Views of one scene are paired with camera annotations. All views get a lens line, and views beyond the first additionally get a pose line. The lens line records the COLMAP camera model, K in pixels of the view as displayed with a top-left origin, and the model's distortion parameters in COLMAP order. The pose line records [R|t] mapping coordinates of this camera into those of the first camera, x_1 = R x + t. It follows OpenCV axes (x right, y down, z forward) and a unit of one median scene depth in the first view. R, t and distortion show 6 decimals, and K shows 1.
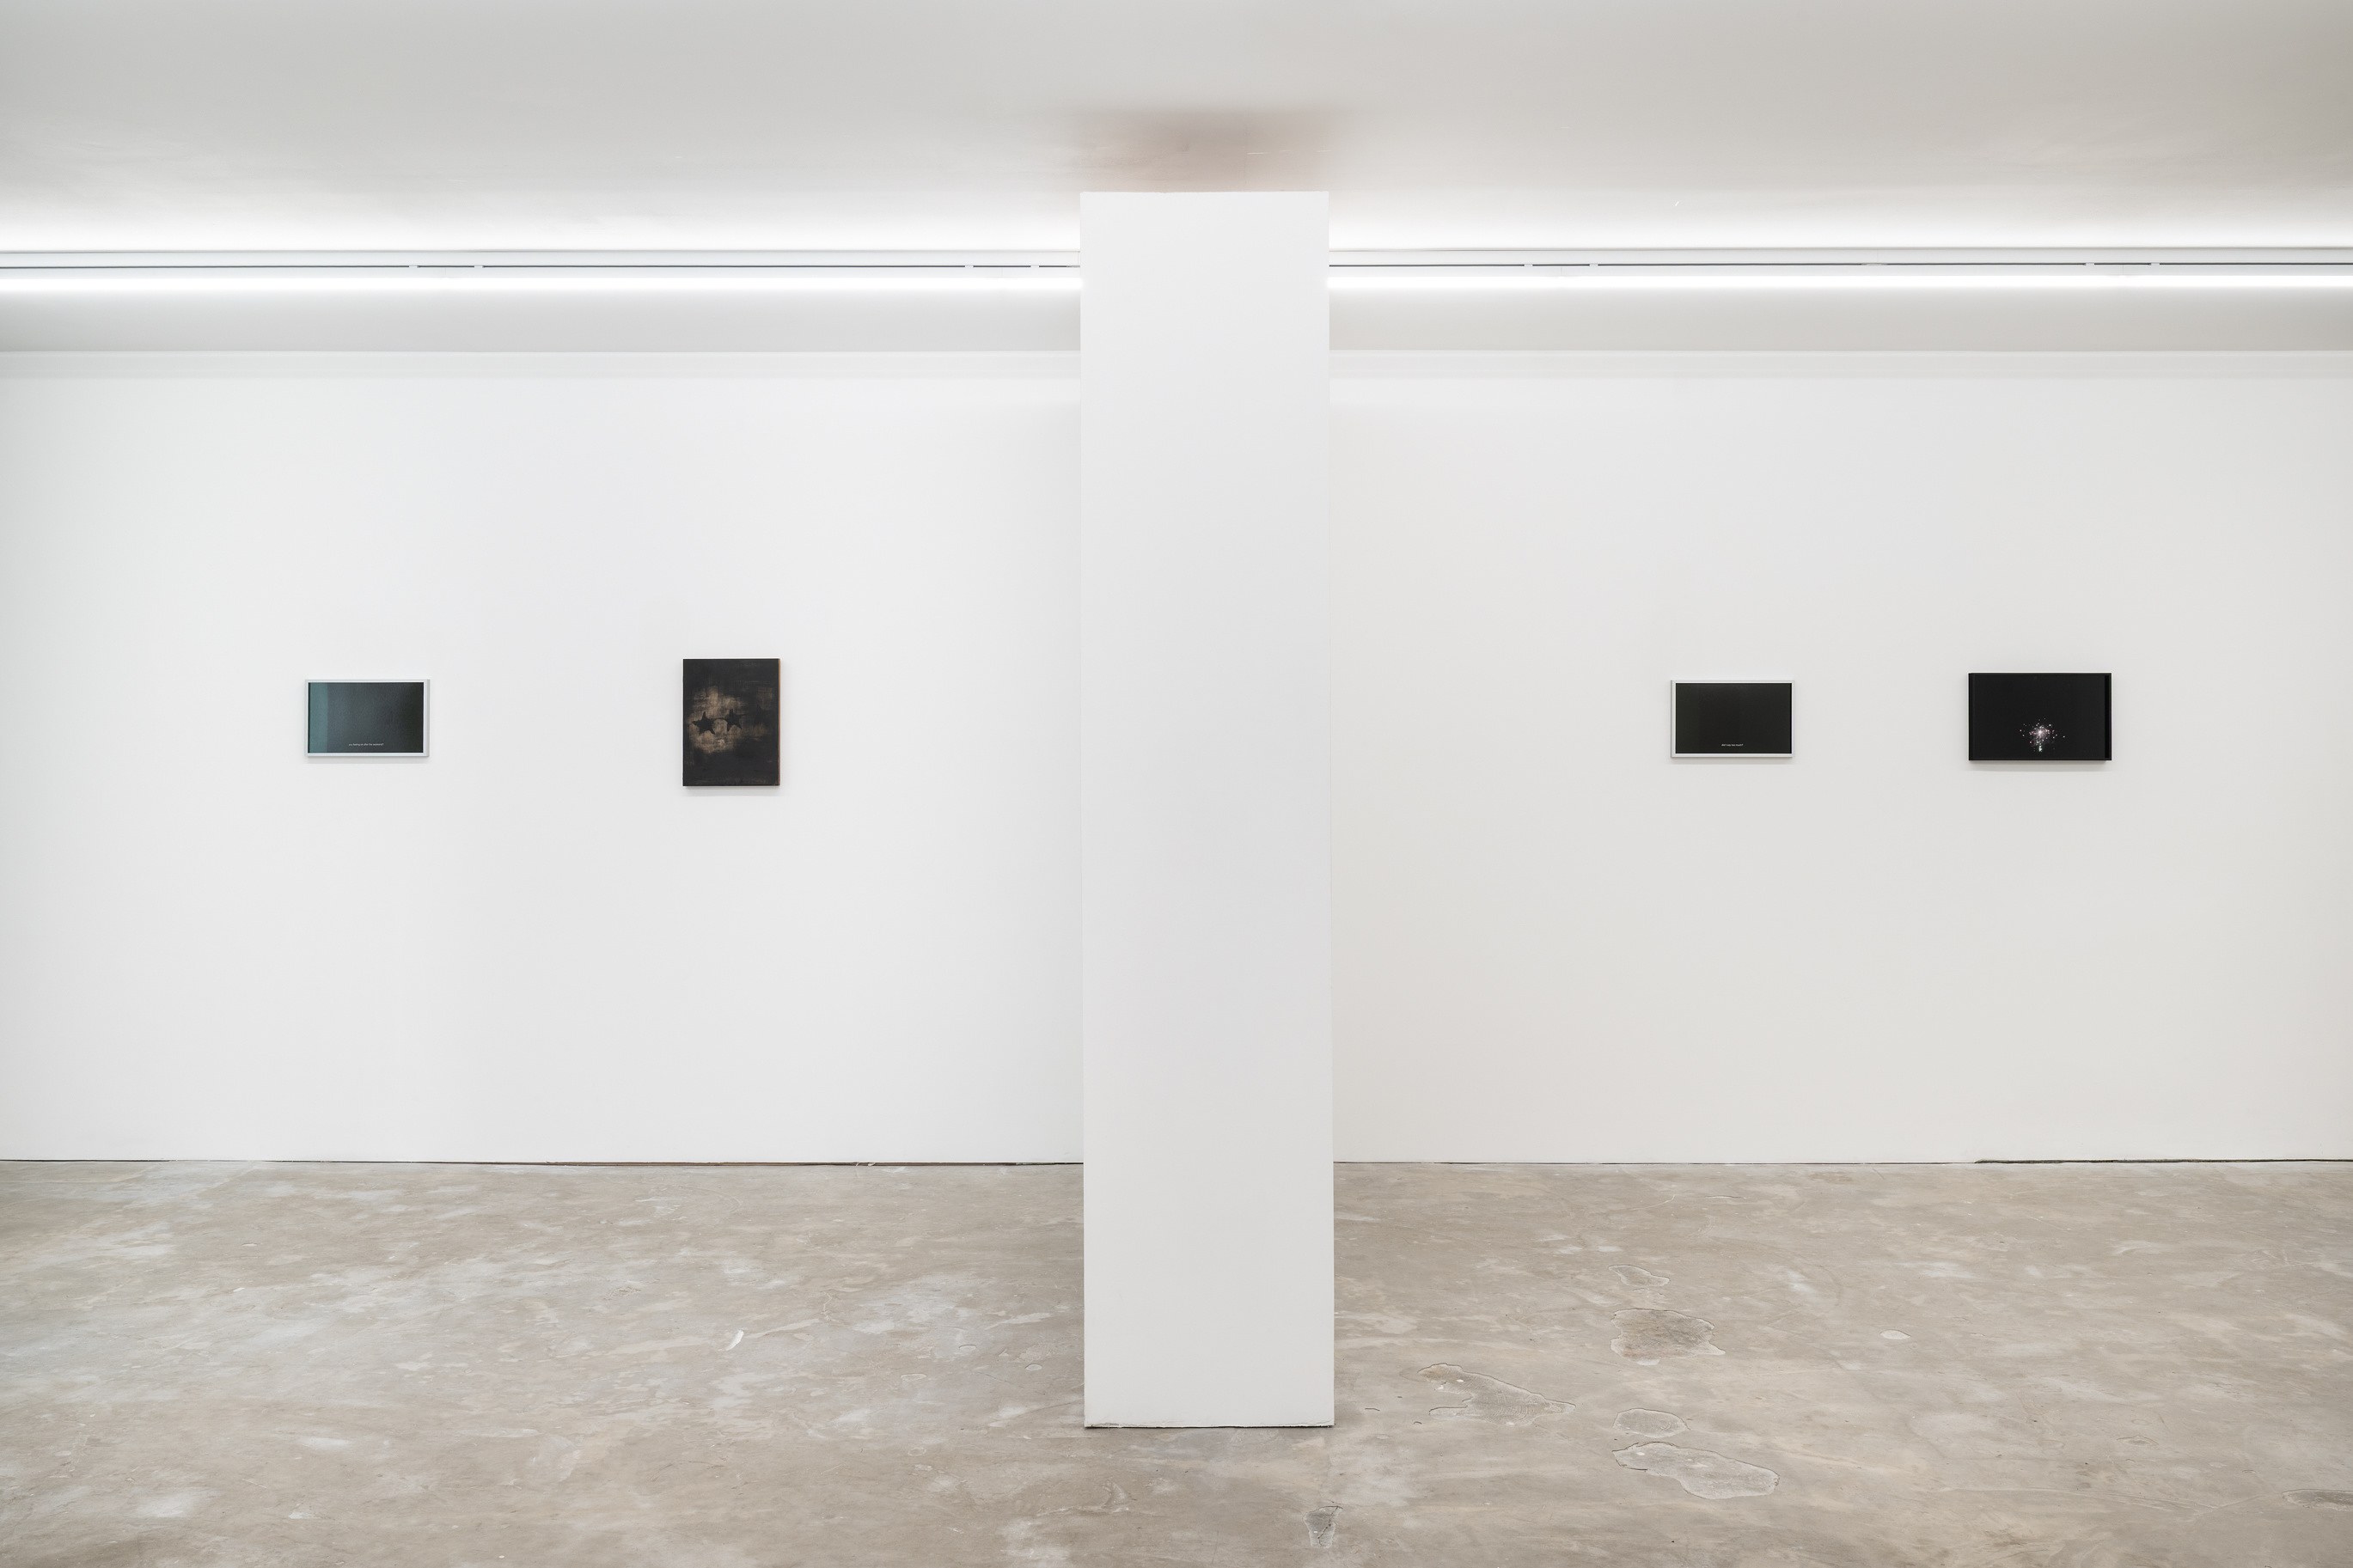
lens RADIAL K [[2032.0, 0, 1148.7], [0, 2032.0, 631.8], [0, 0, 1]] dist [0.004039, 0.002694]
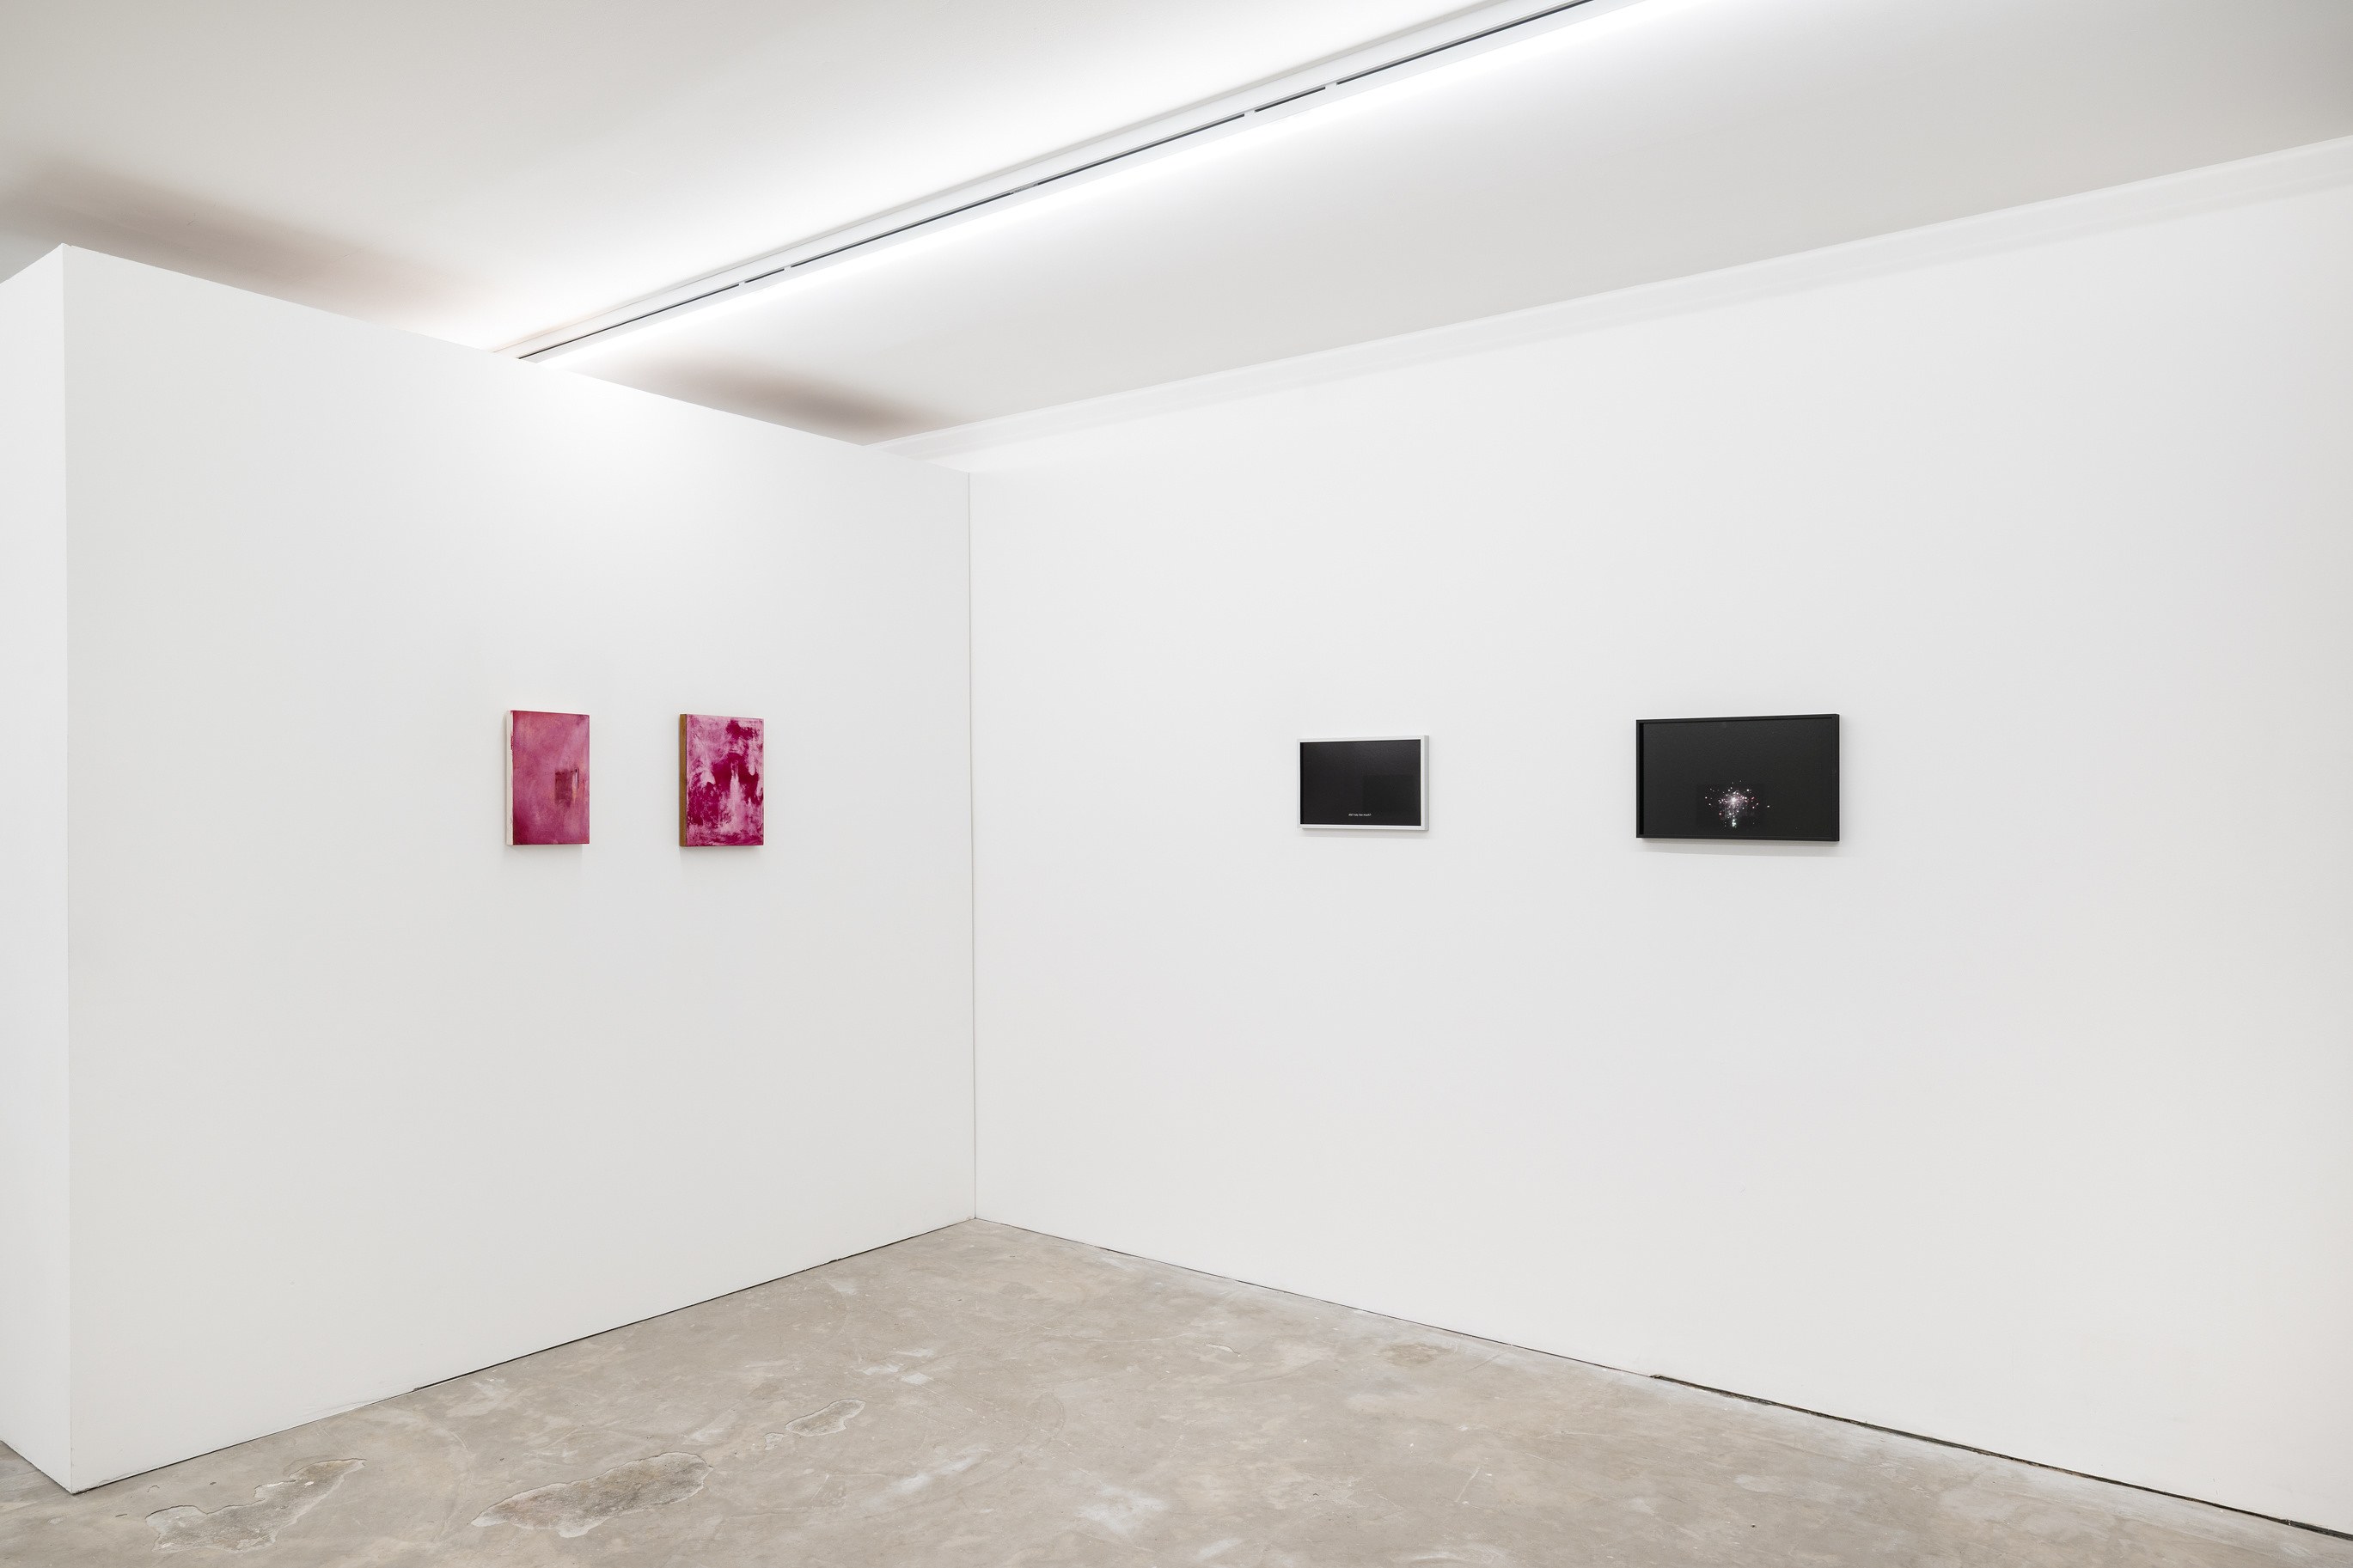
lens RADIAL K [[1484.6, 0, 1147.4], [0, 1484.6, 771.3], [0, 0, 1]] dist [-0.004382, 0.002571]
pose [[0.802032, -0.011260, -0.597175, 0.580582], [0.028891, 0.999383, 0.019958, 0.023438], [0.596582, -0.033260, 0.801863, 0.456254]]
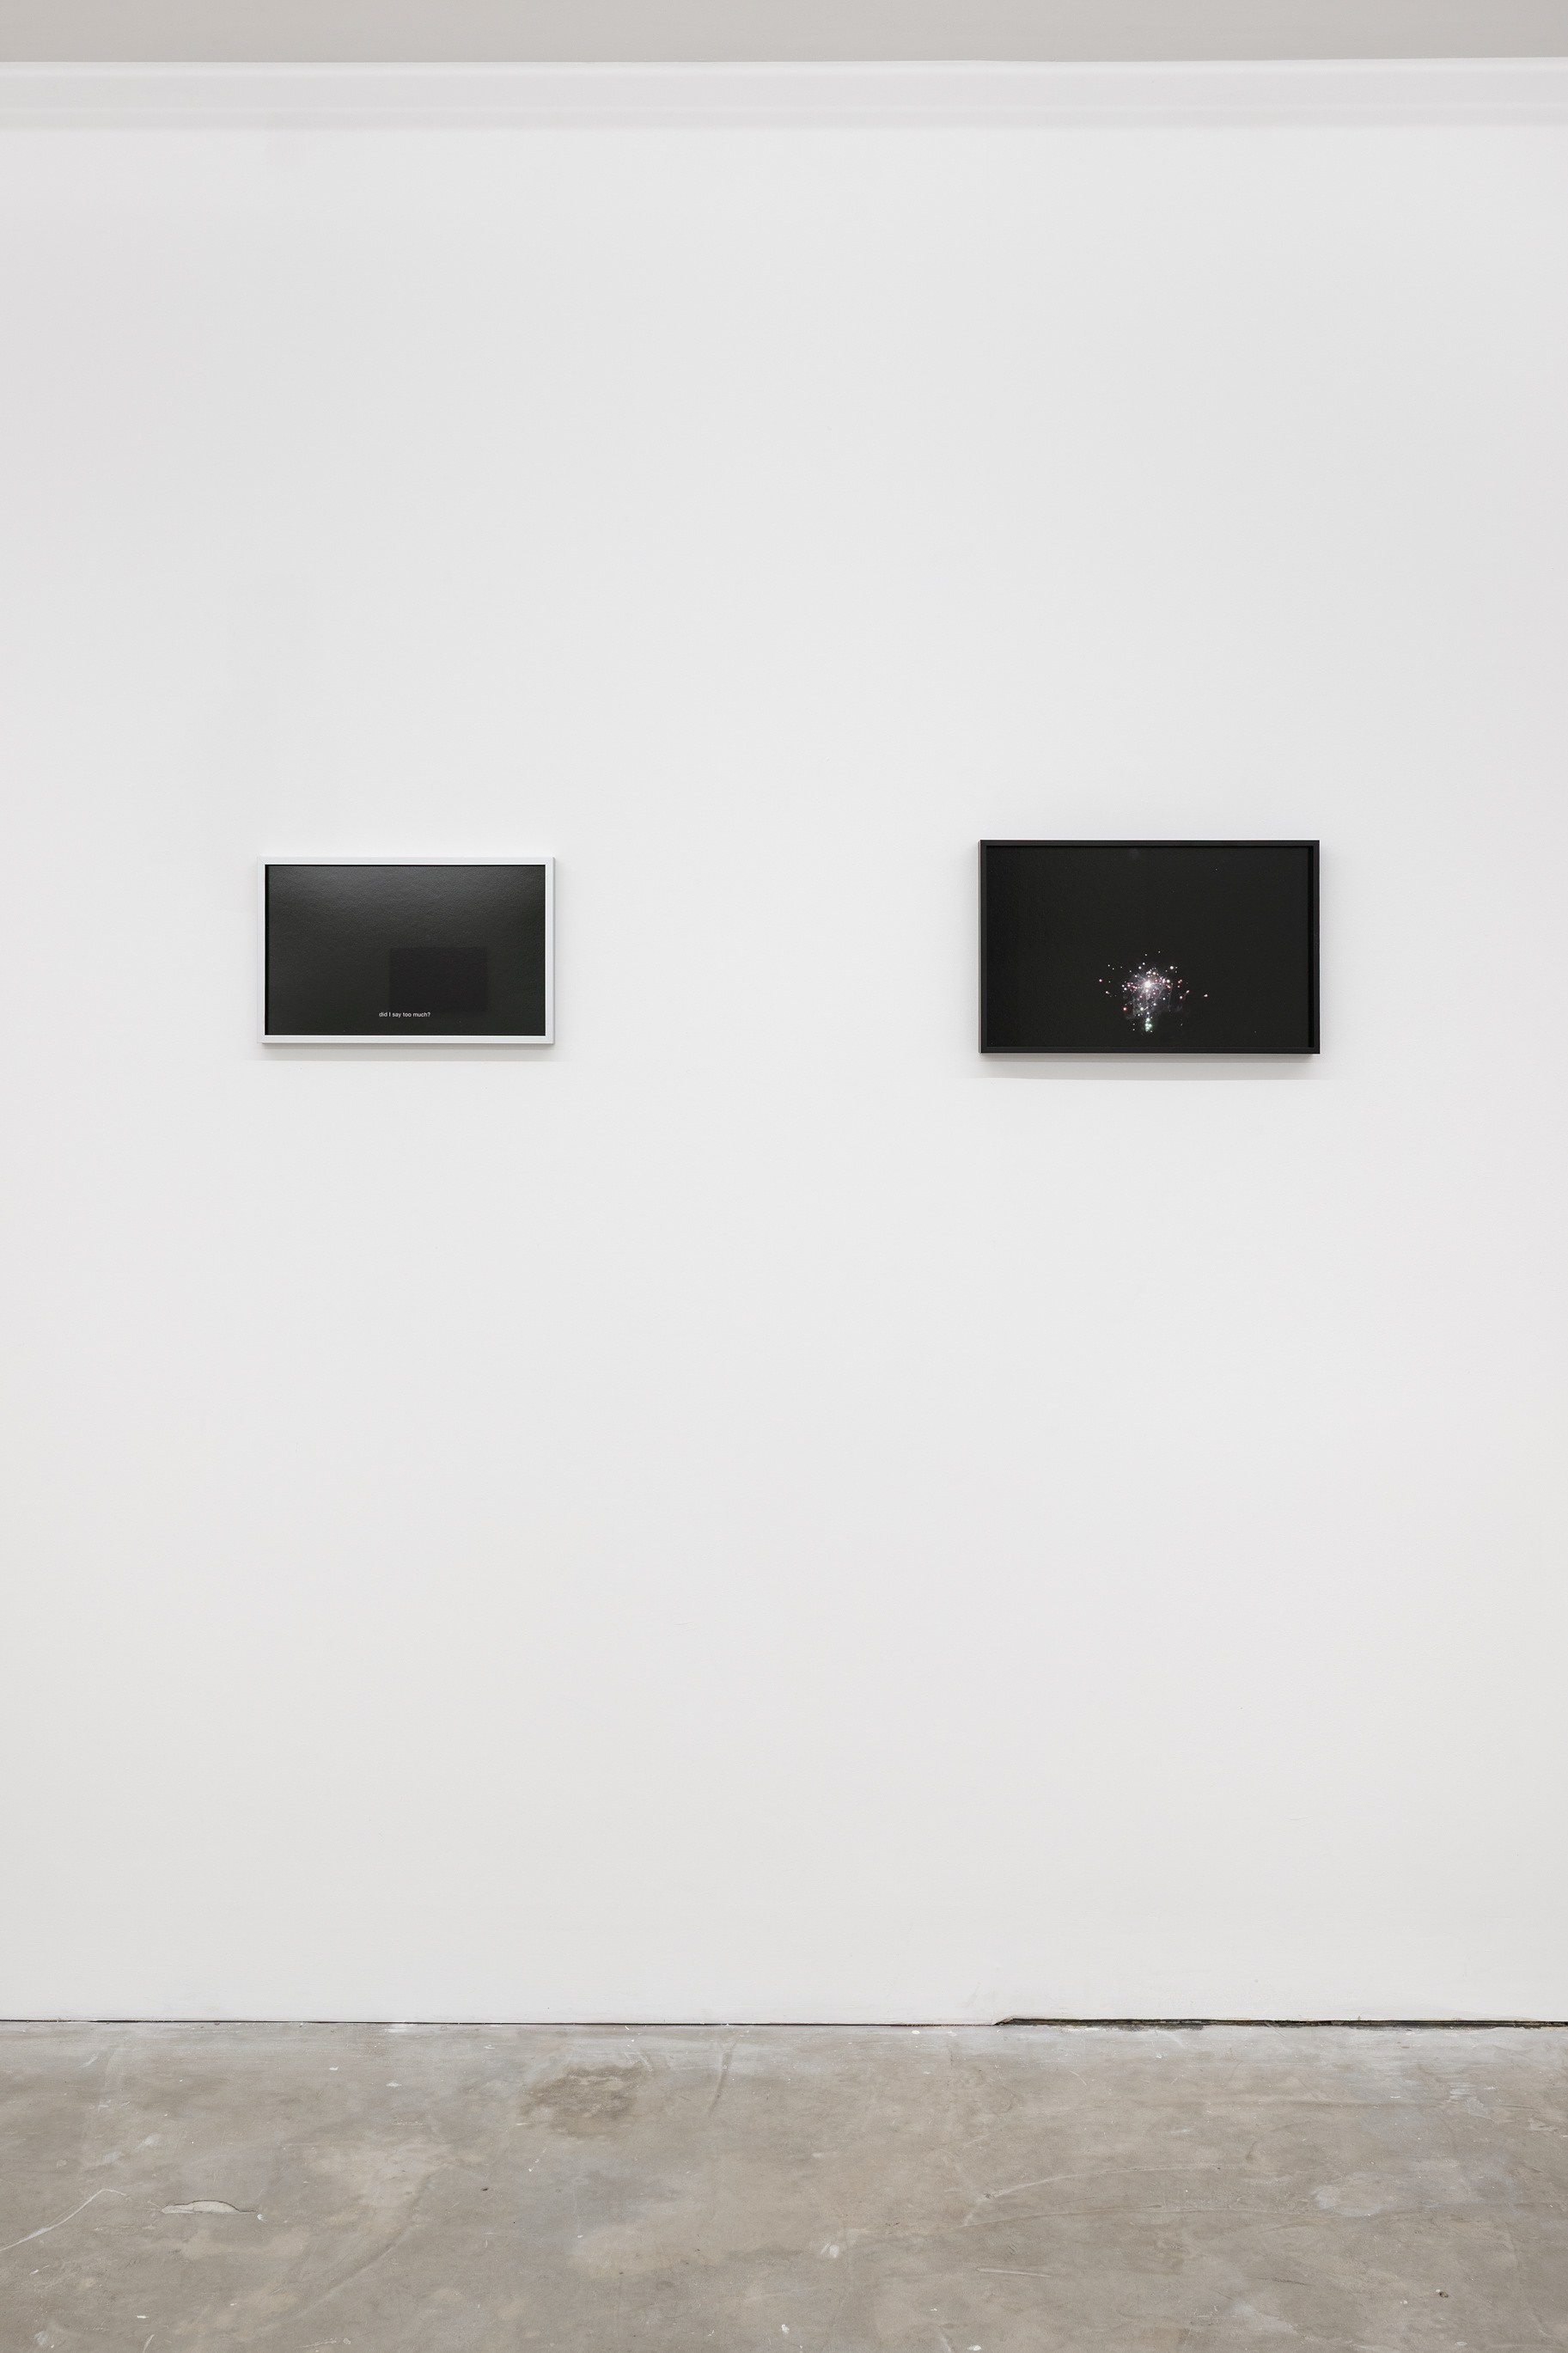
lens RADIAL K [[2235.2, 0, 738.4], [0, 2235.2, 997.1], [0, 0, 1]] dist [0.002582, 0.000000]
pose [[1.000000, 0.000444, 0.000566, 0.354061], [-0.000470, 0.998905, 0.046788, 0.031362], [-0.000545, -0.046788, 0.998905, 0.548221]]
